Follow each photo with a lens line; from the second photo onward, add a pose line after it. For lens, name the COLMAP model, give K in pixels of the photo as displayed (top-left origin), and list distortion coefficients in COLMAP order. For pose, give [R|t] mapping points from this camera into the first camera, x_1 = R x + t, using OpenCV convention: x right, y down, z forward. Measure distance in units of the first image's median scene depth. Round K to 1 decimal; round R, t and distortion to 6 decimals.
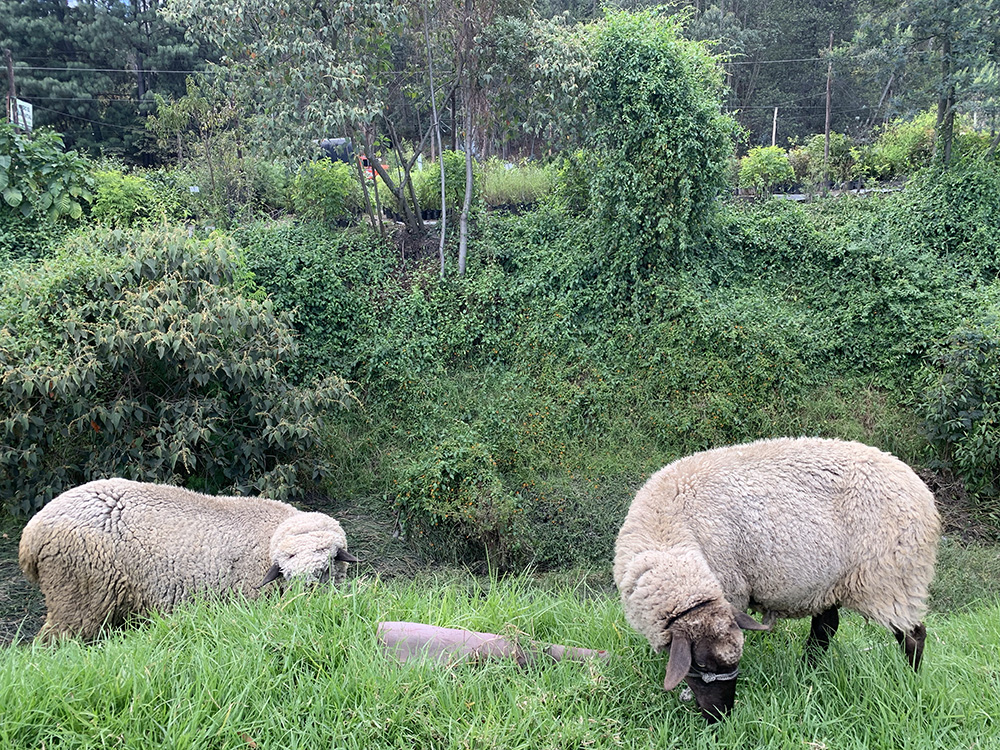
lens RADIAL K [[766.9, 0, 501.8], [0, 766.9, 363.4], [0, 0, 1]] dist [0.045421, -0.056472]
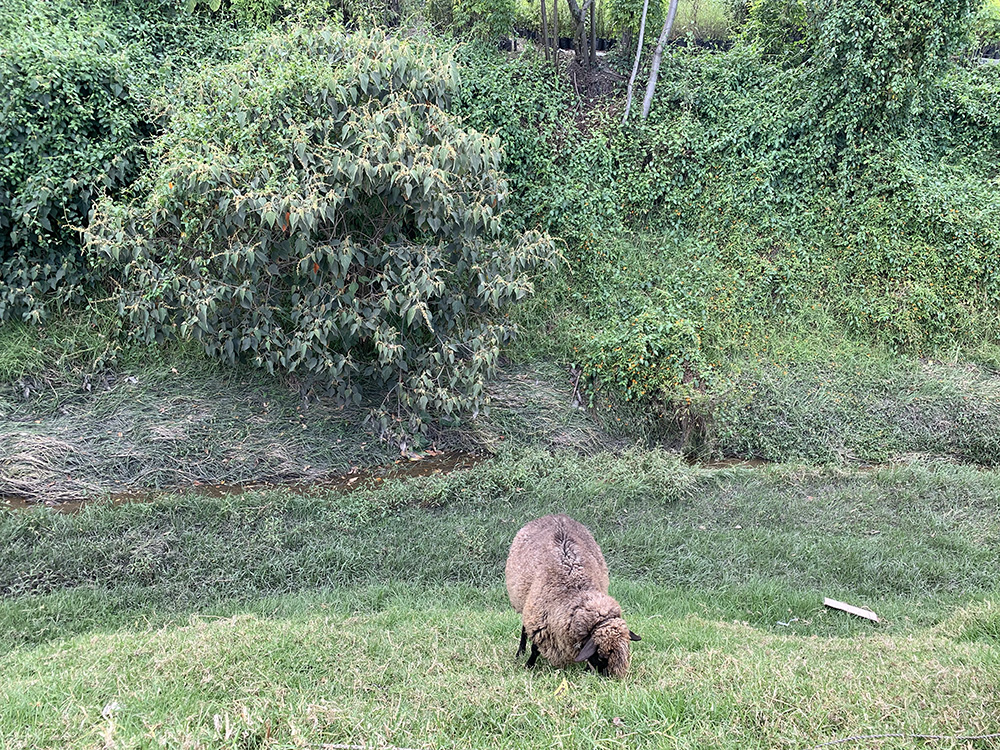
lens RADIAL K [[767.7, 0, 499.6], [0, 767.7, 365.6], [0, 0, 1]] dist [0.041481, -0.049314]
pose [[0.995705, 0.091882, 0.011354, -0.216000], [-0.092287, 0.975287, 0.200745, -0.003530], [0.007372, -0.200931, 0.979578, 0.080570]]
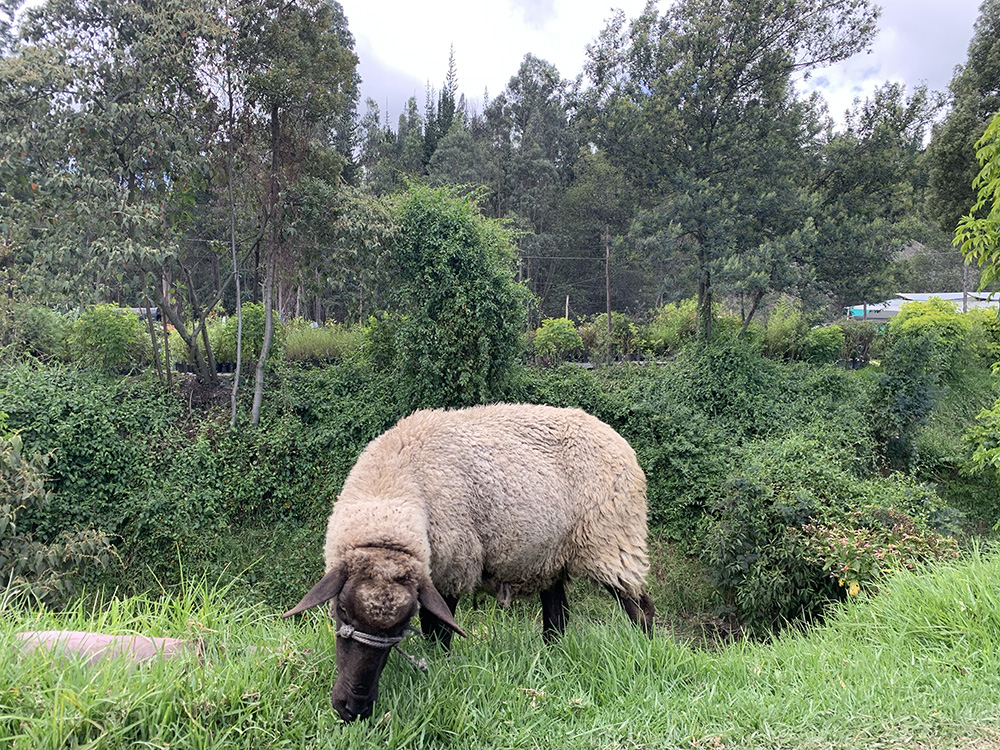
lens RADIAL K [[763.3, 0, 504.5], [0, 763.3, 362.3], [0, 0, 1]] dist [0.049093, -0.097183]
pose [[0.970961, 0.036940, 0.236368, 0.020832], [0.021495, 0.970540, -0.239979, 0.044986], [-0.238269, 0.238091, 0.941563, 0.020636]]
